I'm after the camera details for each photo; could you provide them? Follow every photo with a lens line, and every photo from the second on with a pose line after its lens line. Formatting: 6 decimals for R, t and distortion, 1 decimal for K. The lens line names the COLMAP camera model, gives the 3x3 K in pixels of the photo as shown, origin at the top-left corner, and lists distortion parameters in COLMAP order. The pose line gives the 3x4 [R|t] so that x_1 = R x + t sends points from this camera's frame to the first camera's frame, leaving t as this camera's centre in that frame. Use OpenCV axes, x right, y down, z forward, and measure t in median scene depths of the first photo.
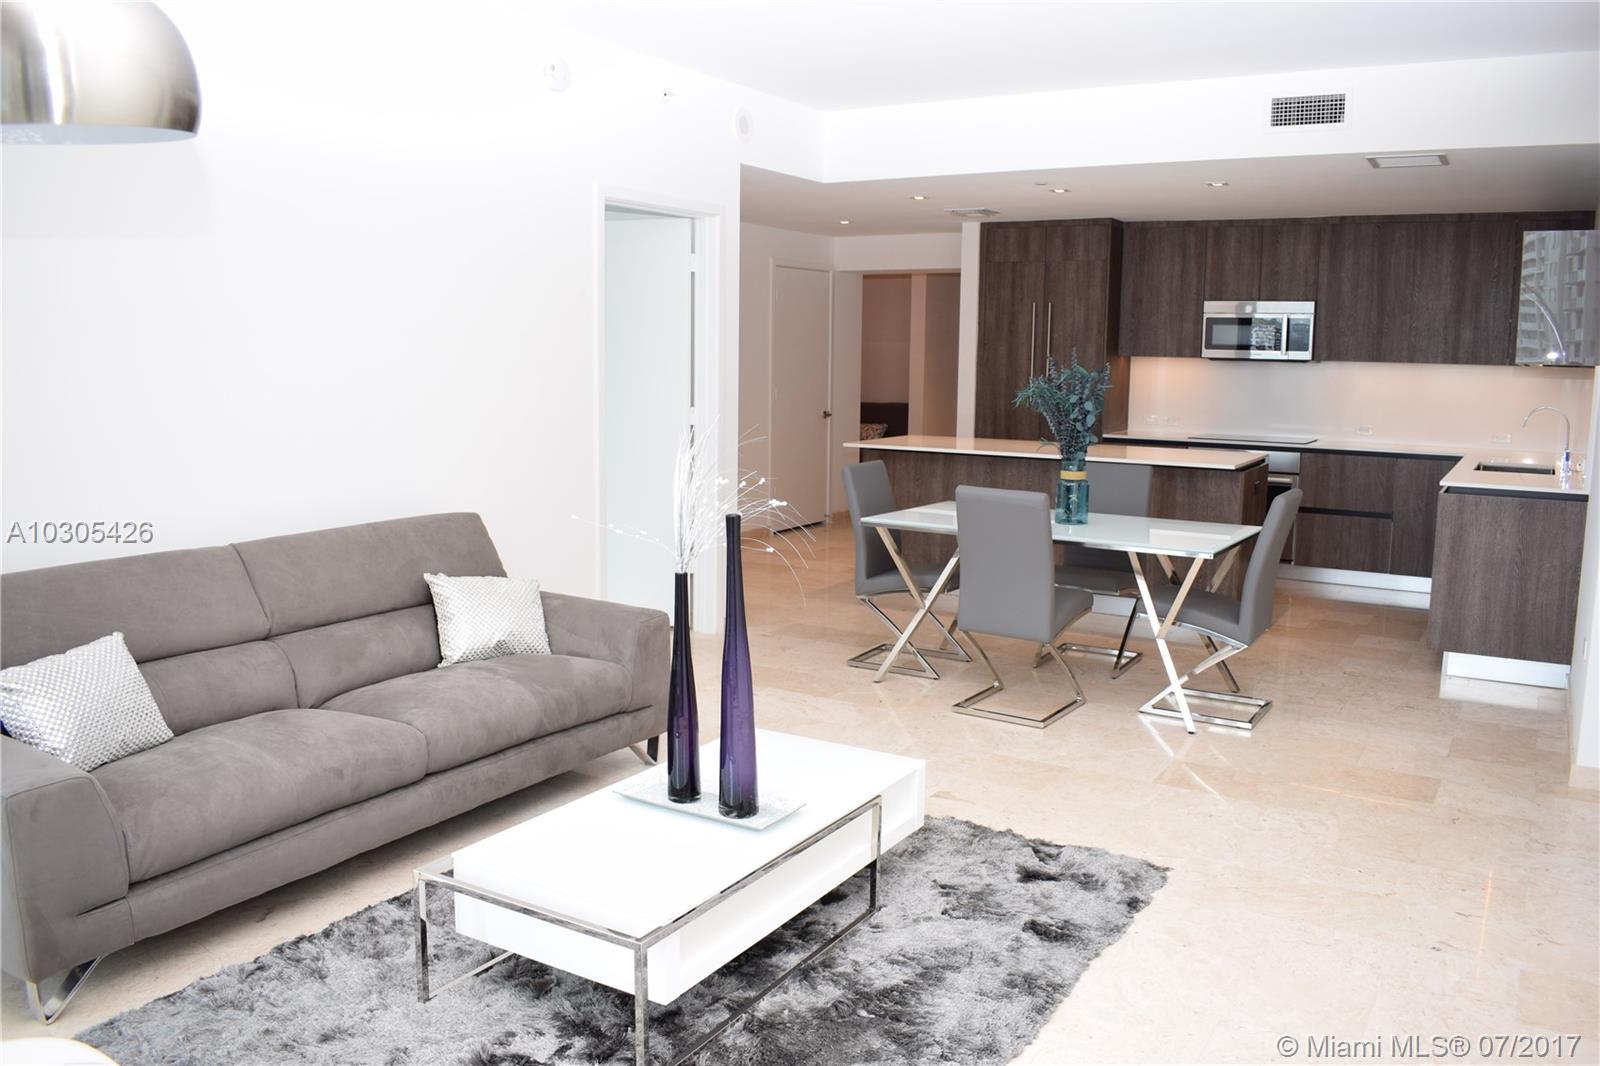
lens RADIAL K [[1260.0, 0, 804.3], [0, 1260.0, 536.8], [0, 0, 1]] dist [-0.092222, 0.015738]
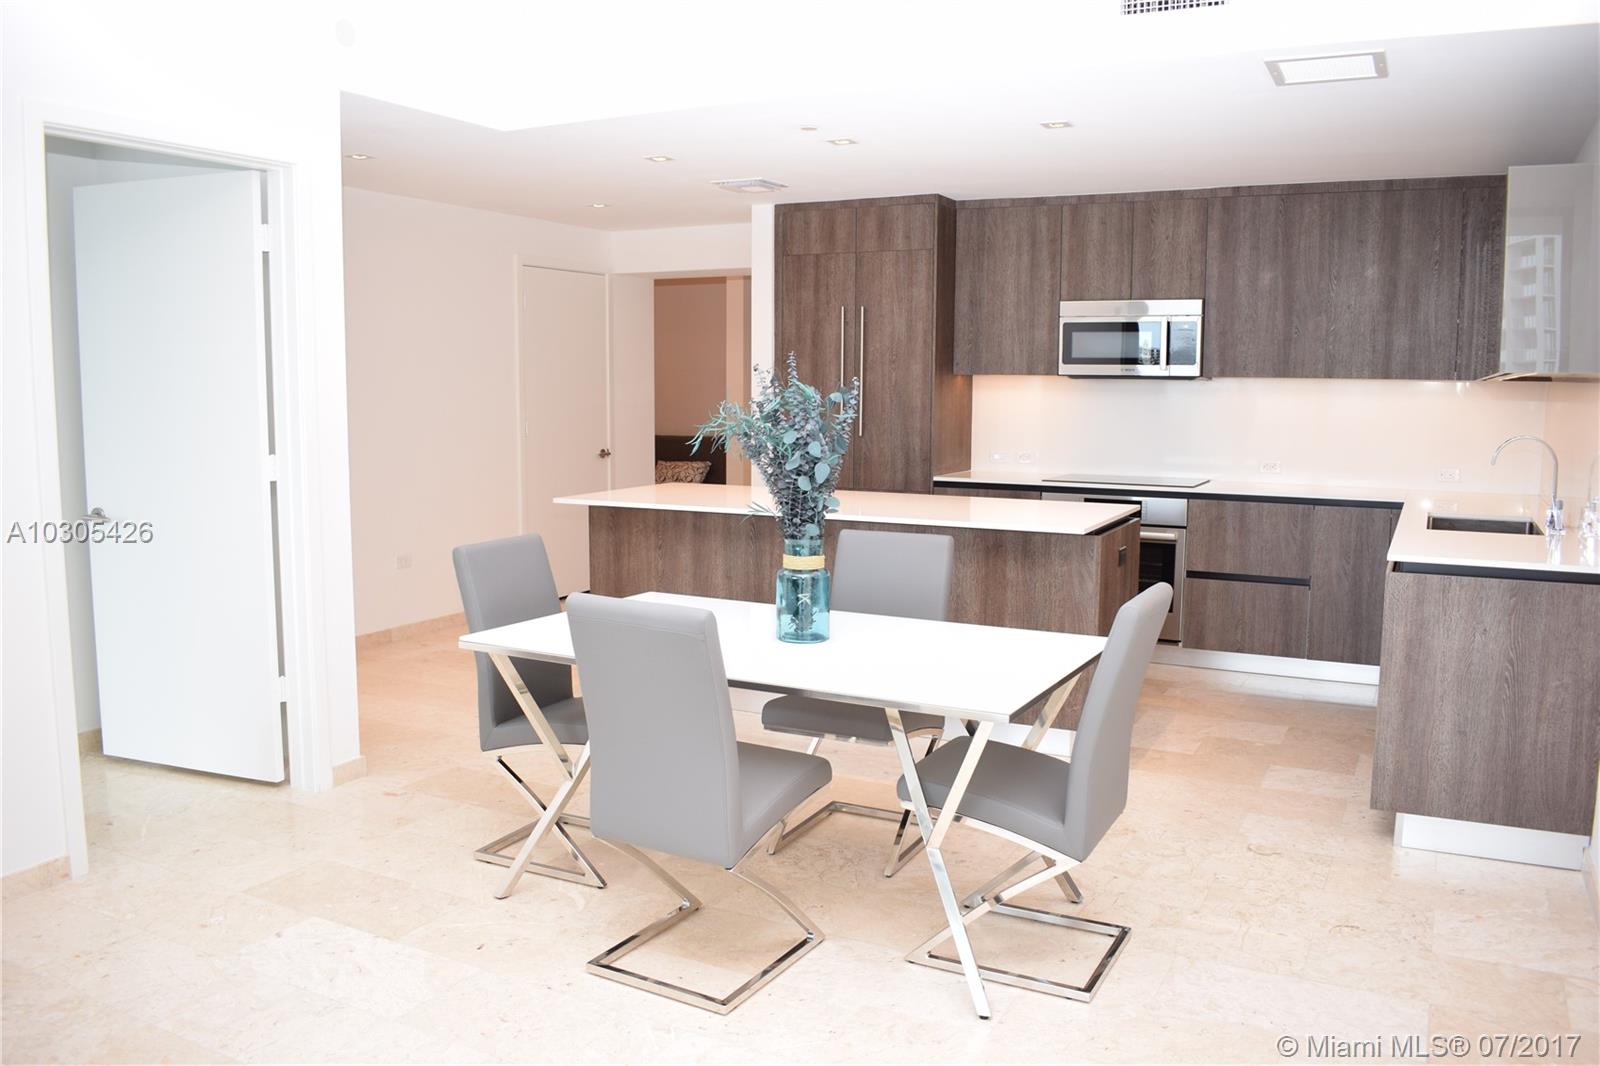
lens RADIAL K [[1260.0, 0, 804.3], [0, 1260.0, 536.8], [0, 0, 1]] dist [-0.092222, 0.015738]
pose [[0.997643, -0.015405, 0.066871, 0.119763], [0.016947, 0.999602, -0.022564, -0.032541], [-0.066496, 0.023645, 0.997506, 0.266820]]
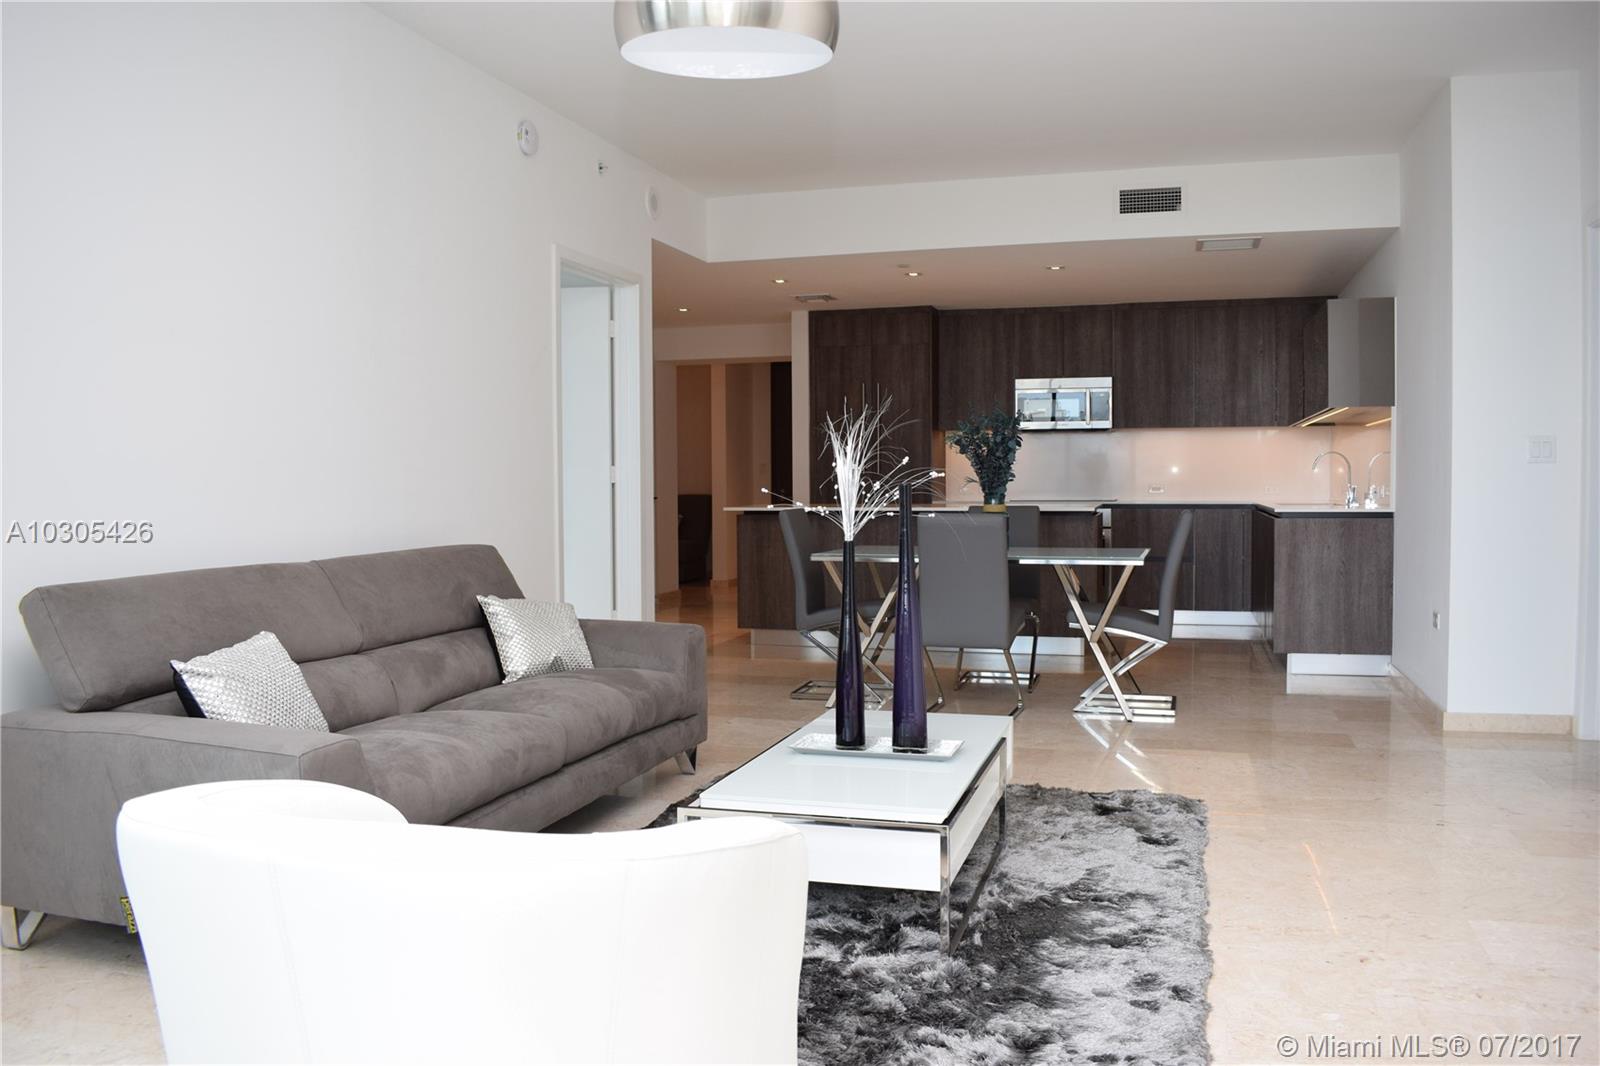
lens RADIAL K [[1260.0, 0, 804.3], [0, 1260.0, 536.8], [0, 0, 1]] dist [-0.092222, 0.015738]
pose [[0.967570, -0.030570, 0.250747, -0.161689], [0.055308, 0.994202, -0.092212, 0.048854], [-0.246474, 0.103090, 0.963651, -0.028967]]
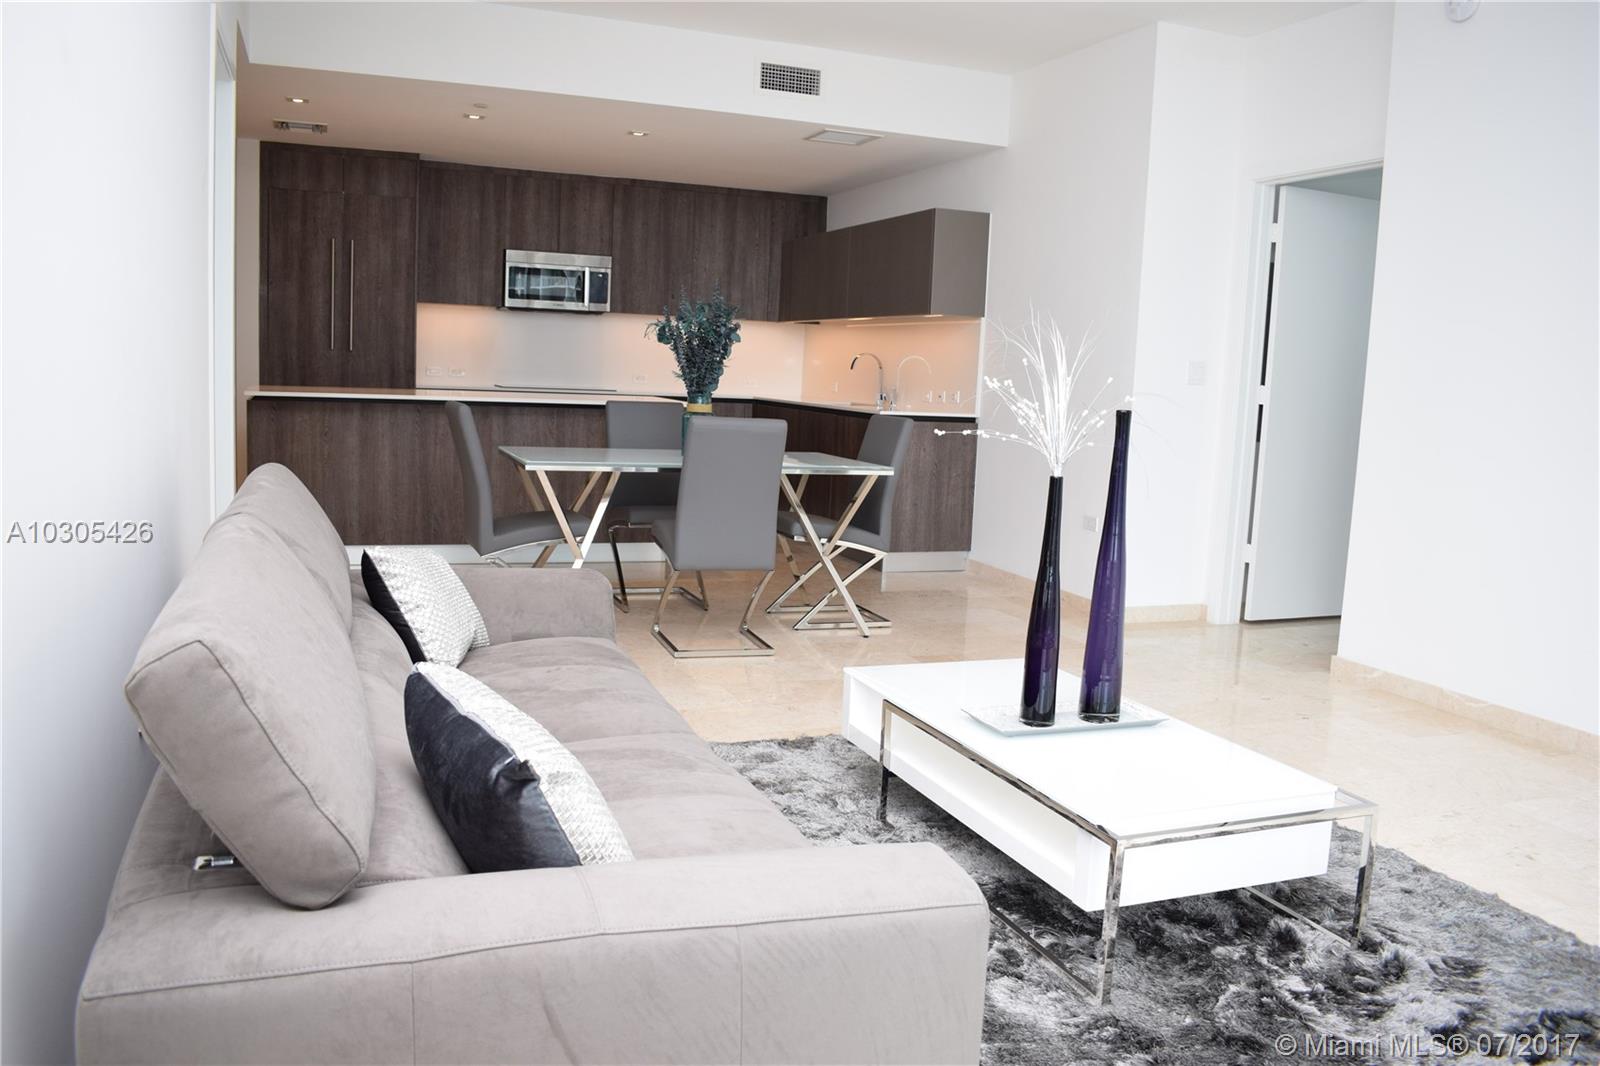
lens RADIAL K [[1260.0, 0, 804.3], [0, 1260.0, 536.8], [0, 0, 1]] dist [-0.092222, 0.015738]
pose [[0.609437, -0.091553, 0.787531, -0.366059], [0.078061, 0.995413, 0.055312, 0.002369], [-0.788983, 0.027767, 0.613788, 0.224556]]
